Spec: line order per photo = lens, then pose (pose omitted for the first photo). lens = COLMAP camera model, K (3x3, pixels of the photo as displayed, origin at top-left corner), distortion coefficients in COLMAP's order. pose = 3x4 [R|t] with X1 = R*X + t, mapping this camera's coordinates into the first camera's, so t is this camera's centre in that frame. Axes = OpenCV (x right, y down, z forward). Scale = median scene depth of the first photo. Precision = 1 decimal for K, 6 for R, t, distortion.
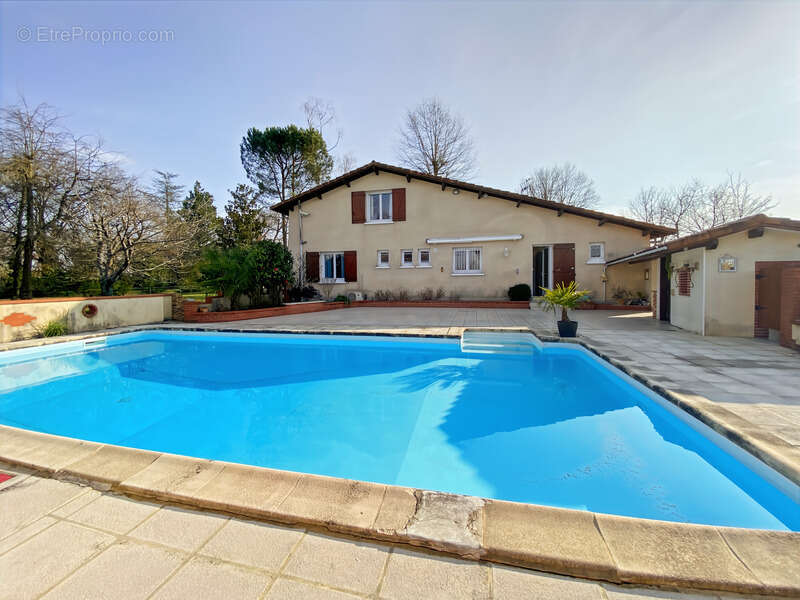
lens RADIAL K [[357.5, 0, 397.6], [0, 357.5, 294.2], [0, 0, 1]] dist [-0.002938, -0.010540]
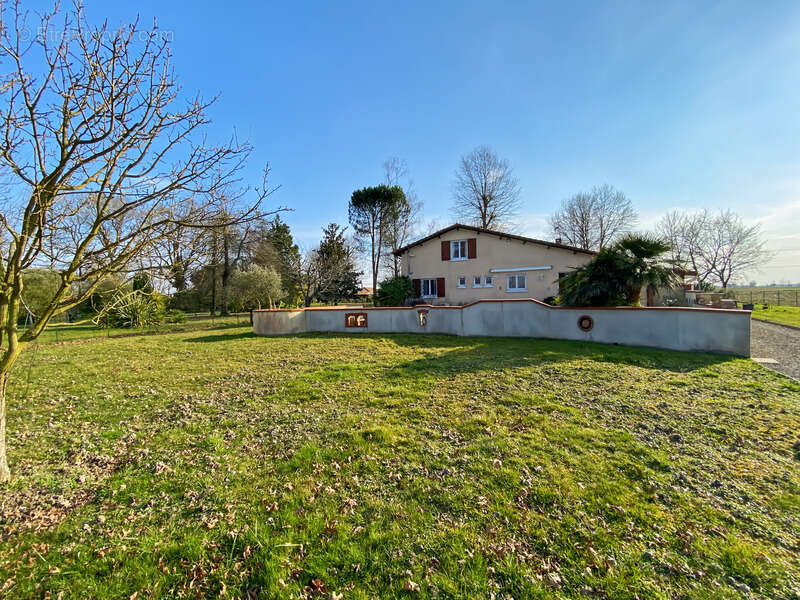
lens RADIAL K [[357.5, 0, 393.3], [0, 357.5, 308.6], [0, 0, 1]] dist [-0.002938, -0.010540]
pose [[0.992074, -0.014985, -0.124755, -0.151962], [0.014778, 0.999887, -0.002582, 0.019580], [0.124779, 0.000718, 0.992184, -0.646104]]
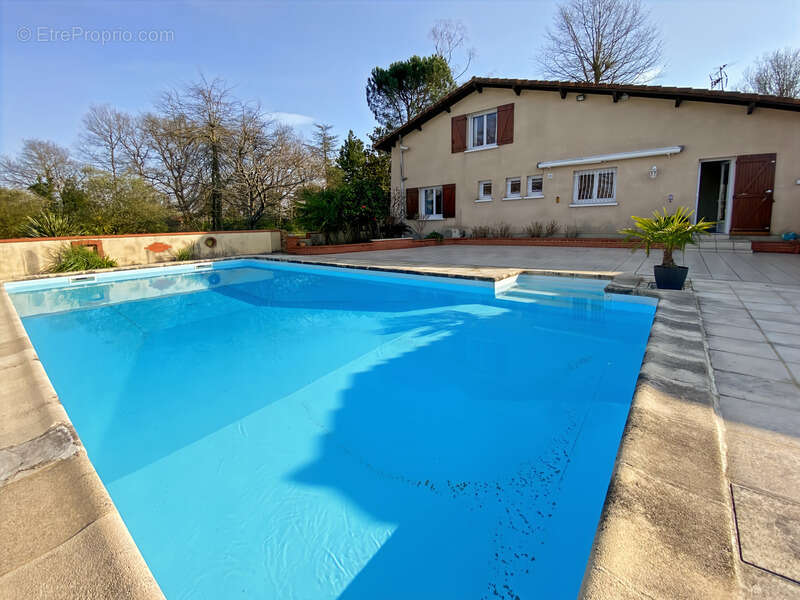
lens RADIAL K [[357.5, 0, 368.6], [0, 357.5, 270.6], [0, 0, 1]] dist [-0.002938, -0.010540]
pose [[0.881743, 0.050806, -0.468985, 0.133903], [-0.002145, 0.994605, 0.103715, 0.007357], [0.471724, -0.090444, 0.877095, 0.070769]]
